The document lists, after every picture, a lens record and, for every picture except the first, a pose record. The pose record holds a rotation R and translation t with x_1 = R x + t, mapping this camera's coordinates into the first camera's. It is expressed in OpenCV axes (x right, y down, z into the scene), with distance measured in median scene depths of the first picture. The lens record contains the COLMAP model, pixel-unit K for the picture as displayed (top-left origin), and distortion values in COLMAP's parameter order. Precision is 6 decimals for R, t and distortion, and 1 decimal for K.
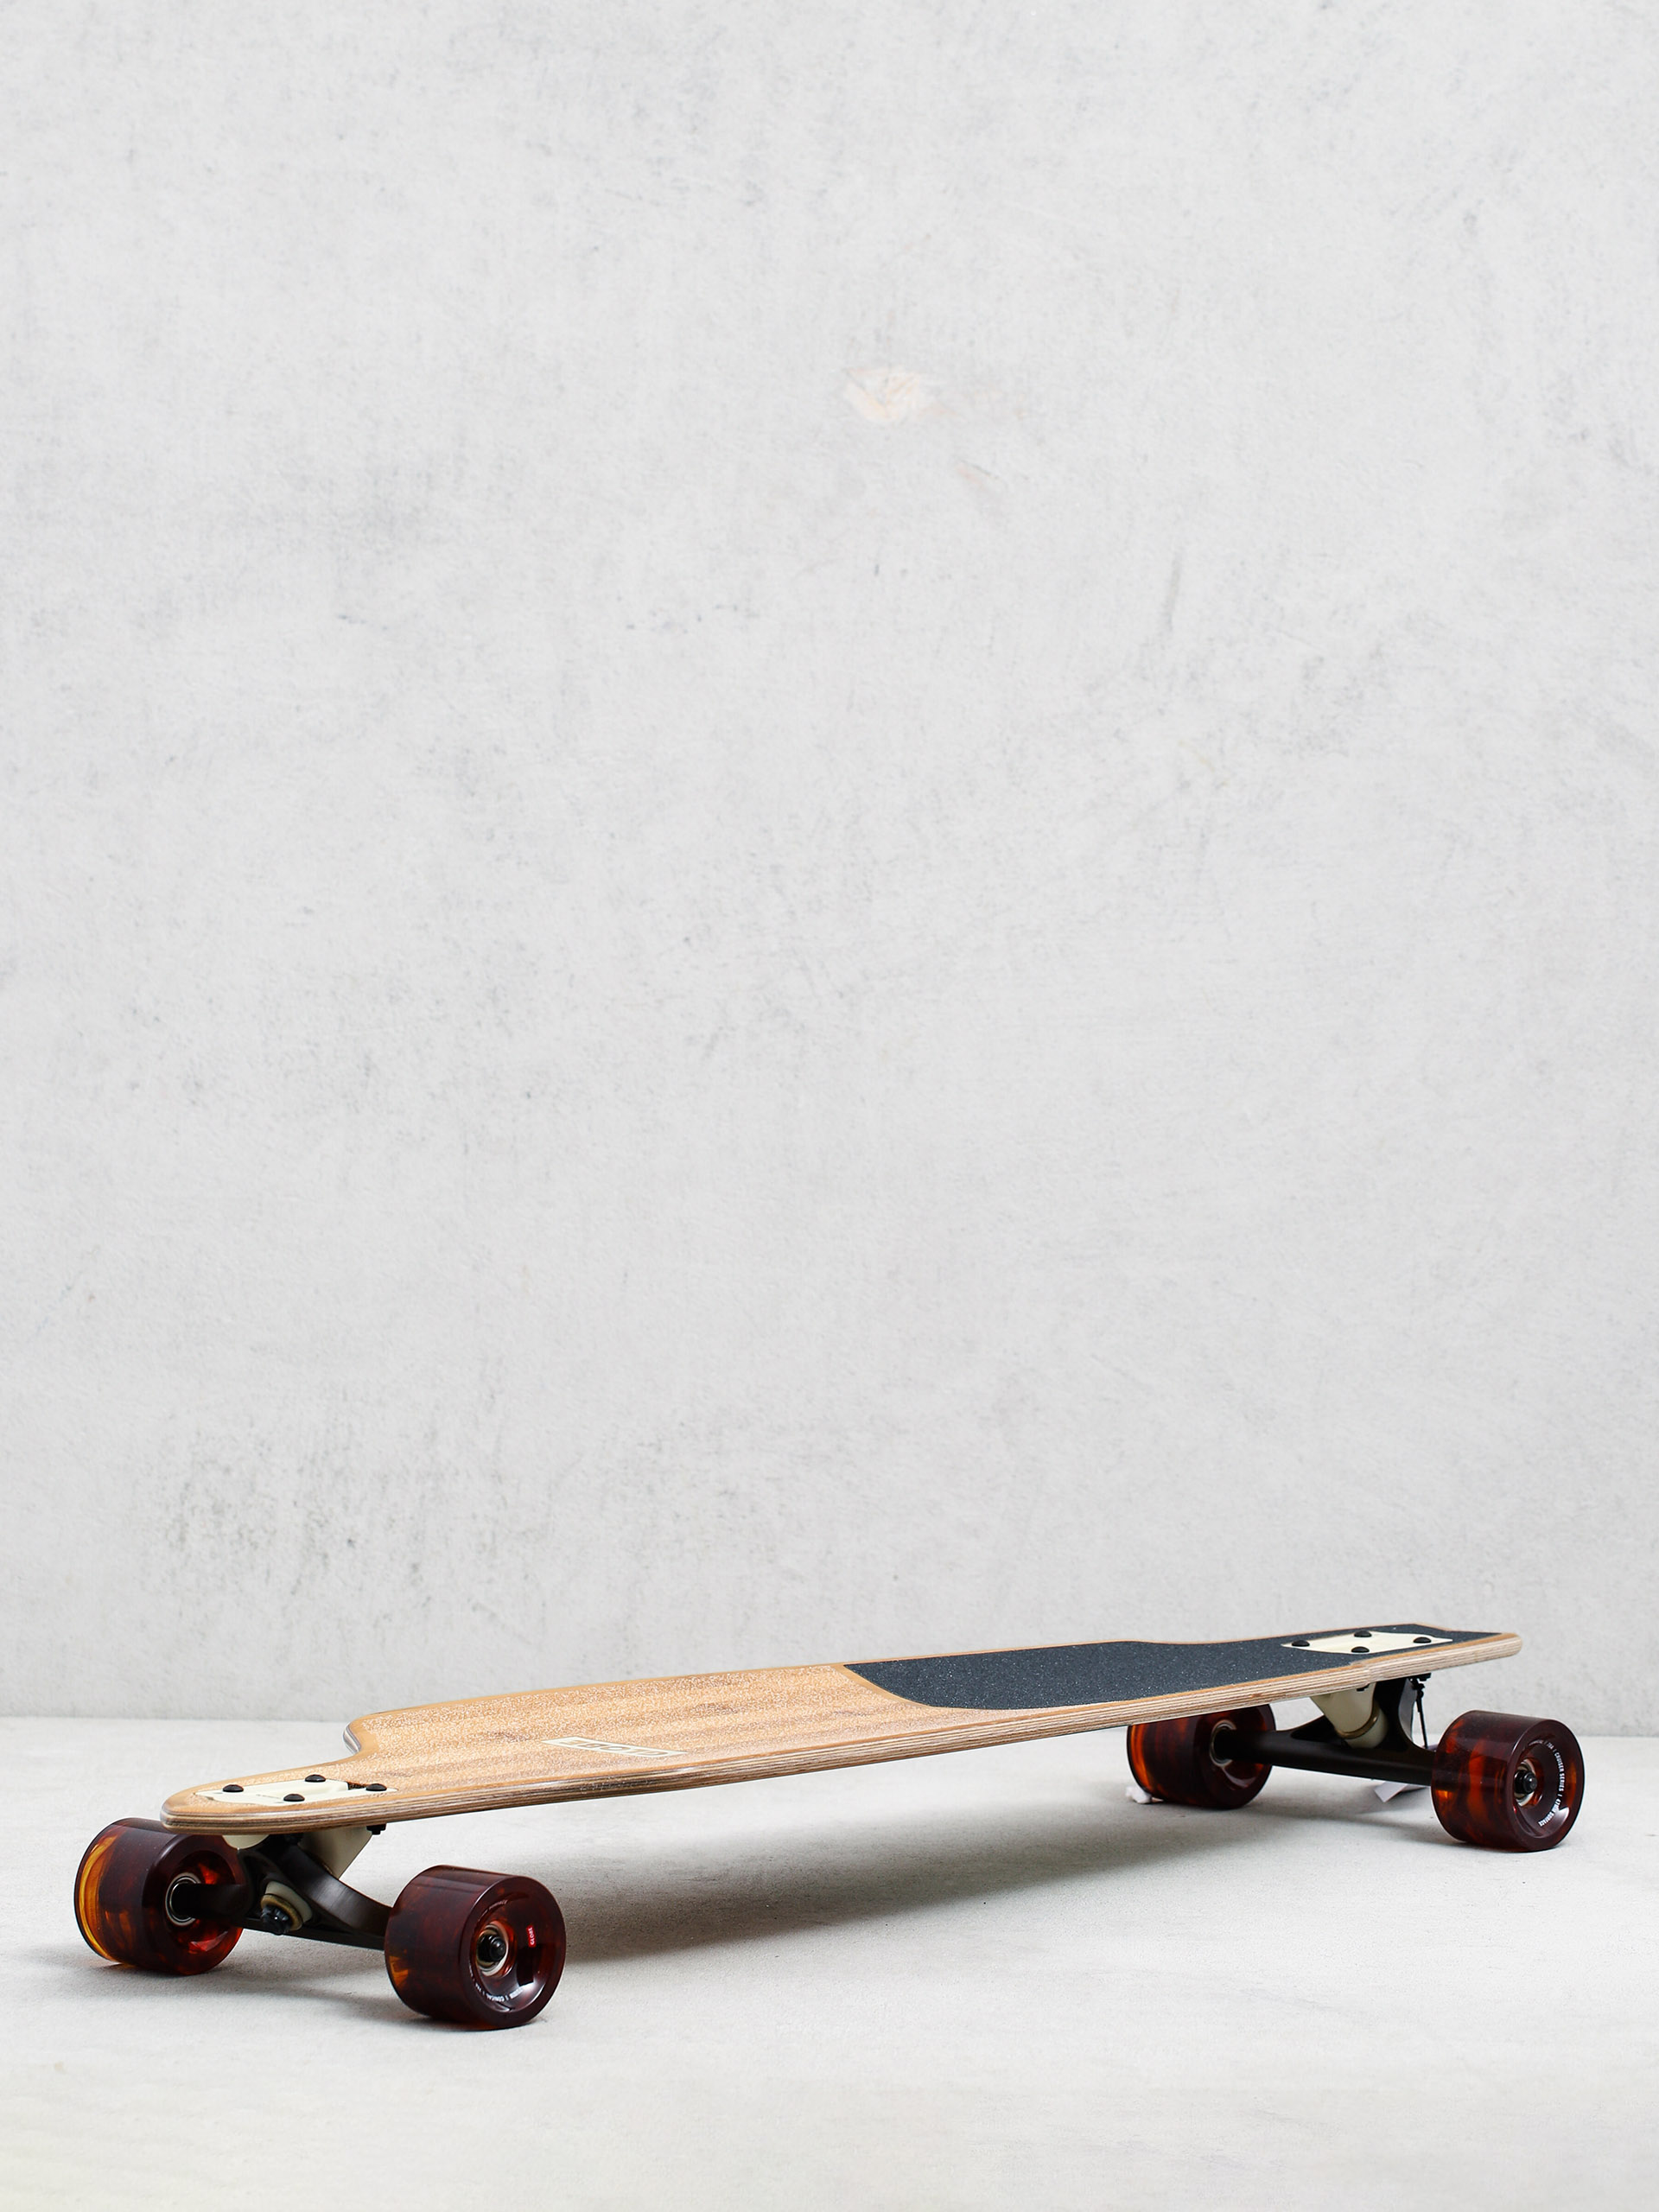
lens RADIAL K [[6369.6, 0, 826.1], [0, 6369.6, 1097.0], [0, 0, 1]] dist [-0.093230, 0.000000]
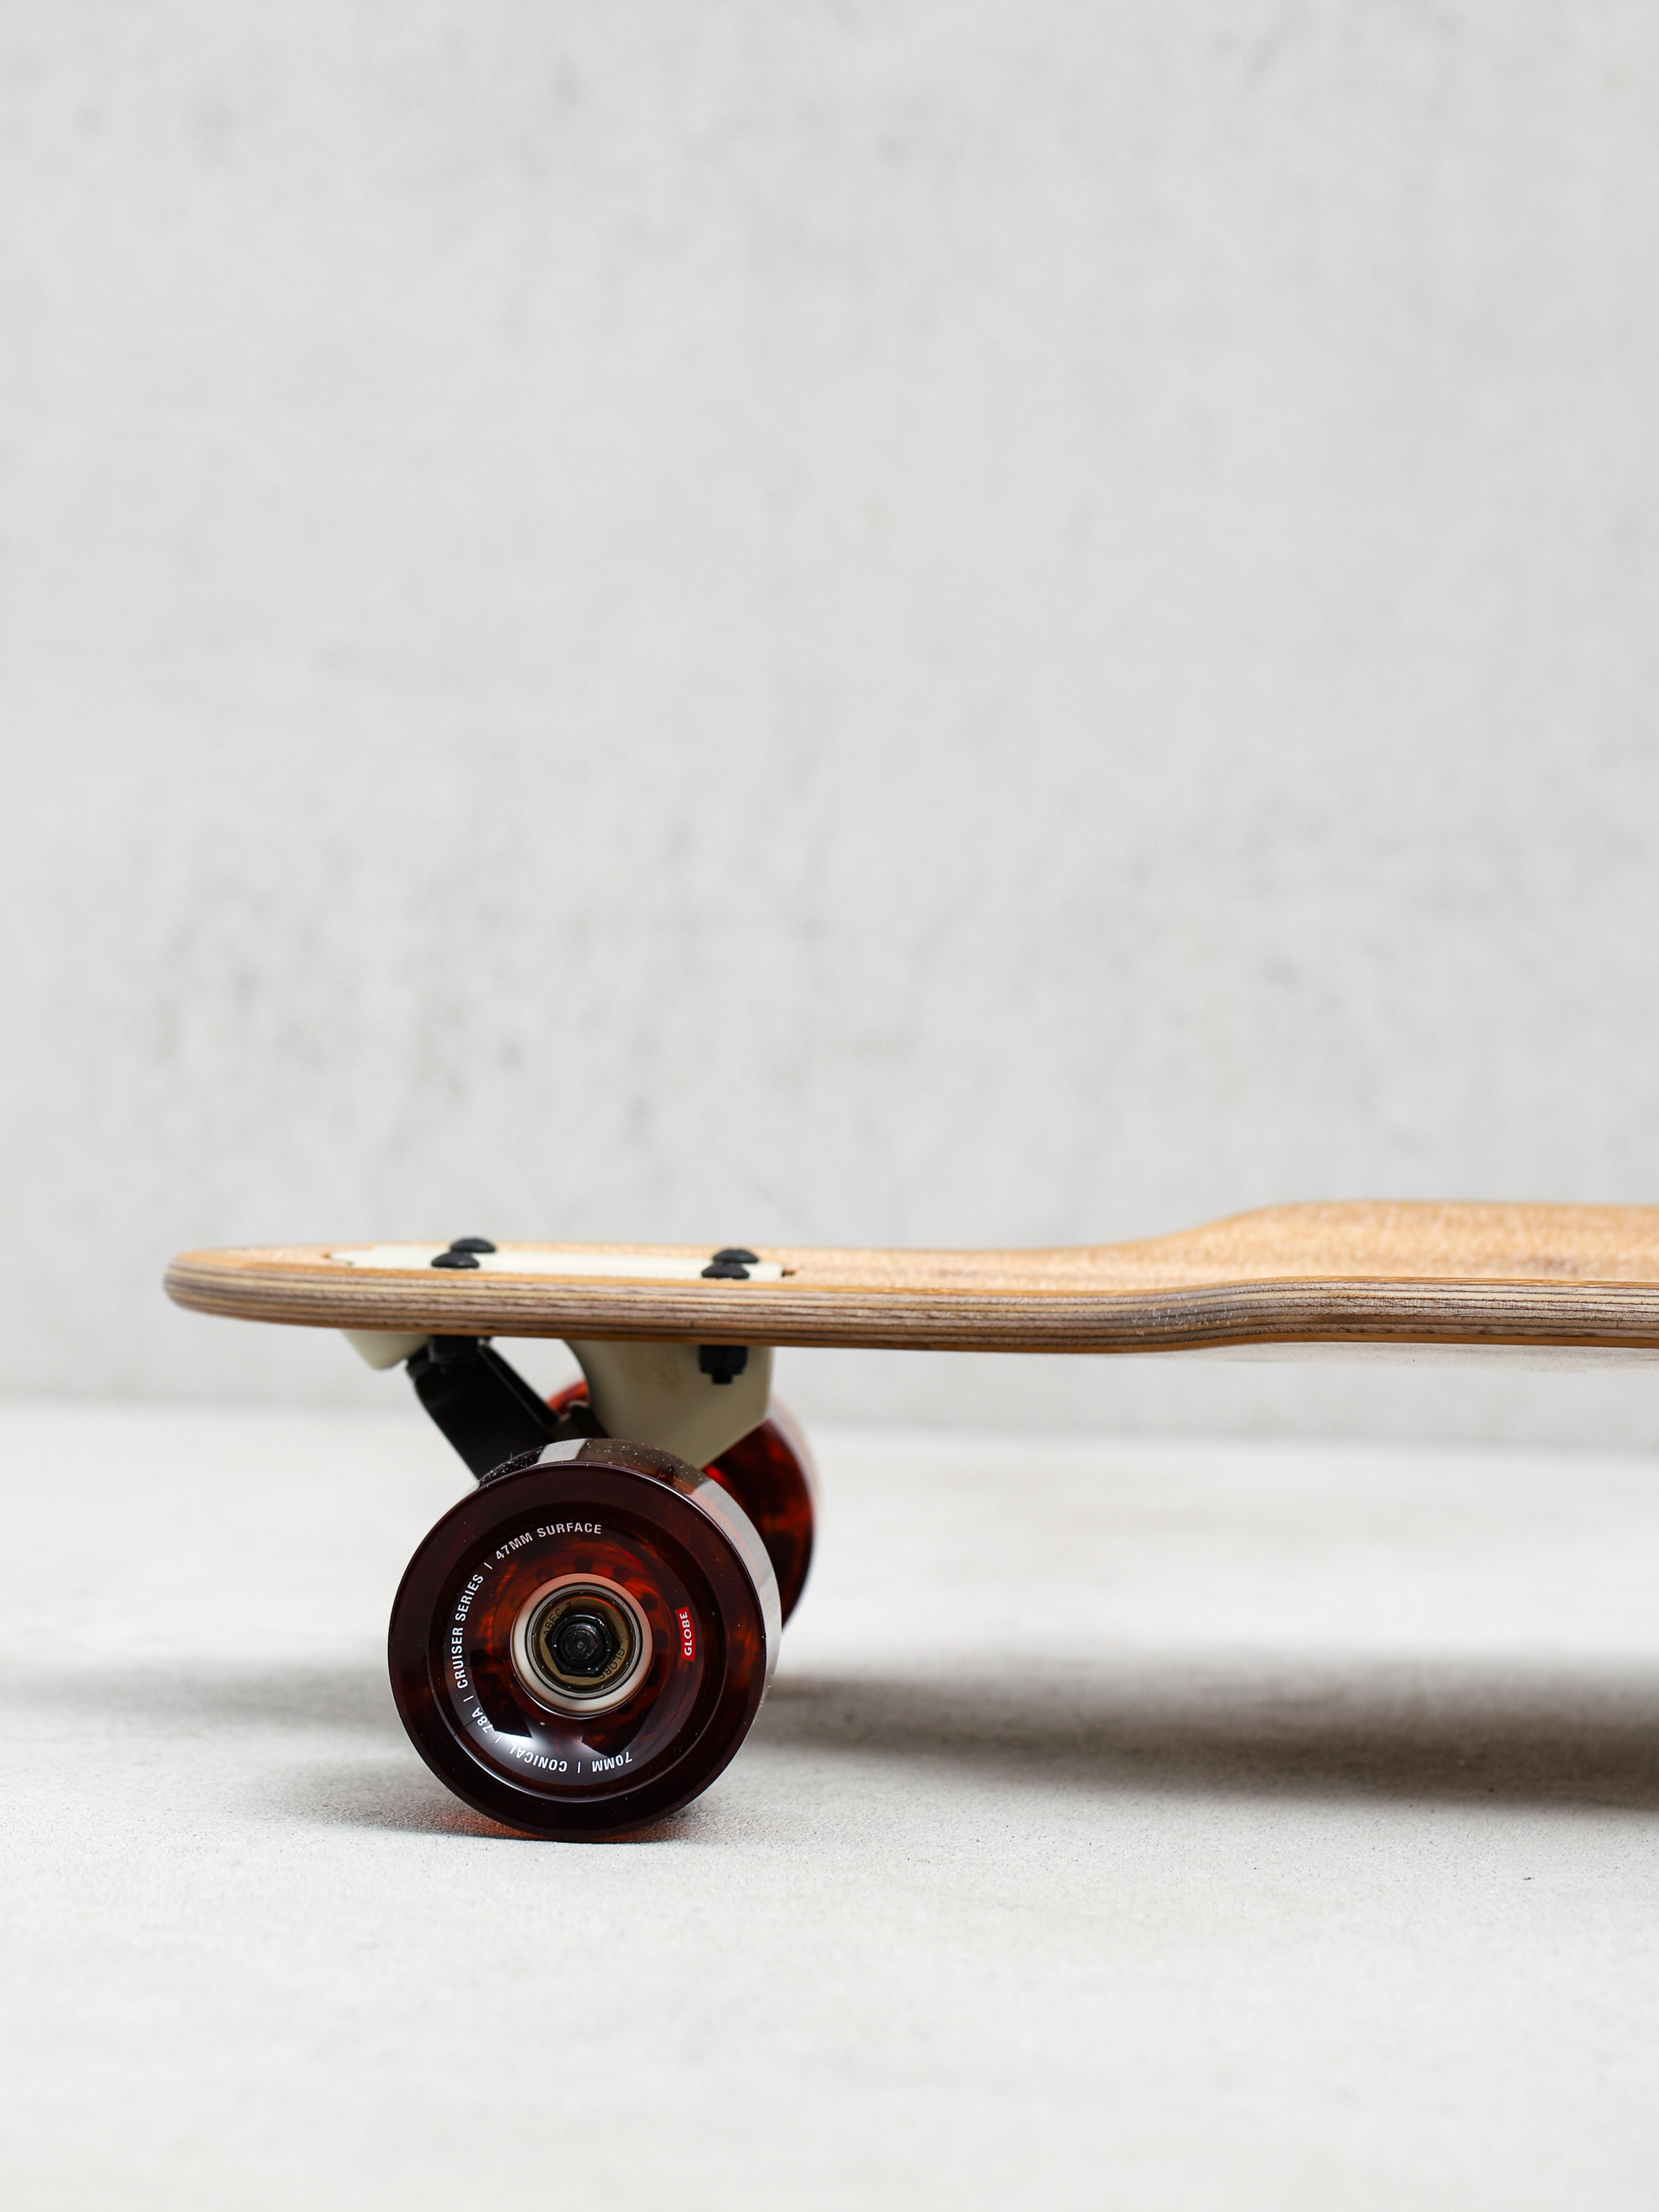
lens RADIAL K [[6369.6, 0, 834.0], [0, 6369.6, 1107.6], [0, 0, 1]] dist [-0.093230, 0.000000]
pose [[0.998568, 0.019546, -0.049791, -0.025131], [-0.019659, 0.999805, -0.001791, 0.074425], [0.049747, 0.002767, 0.998758, 0.509138]]
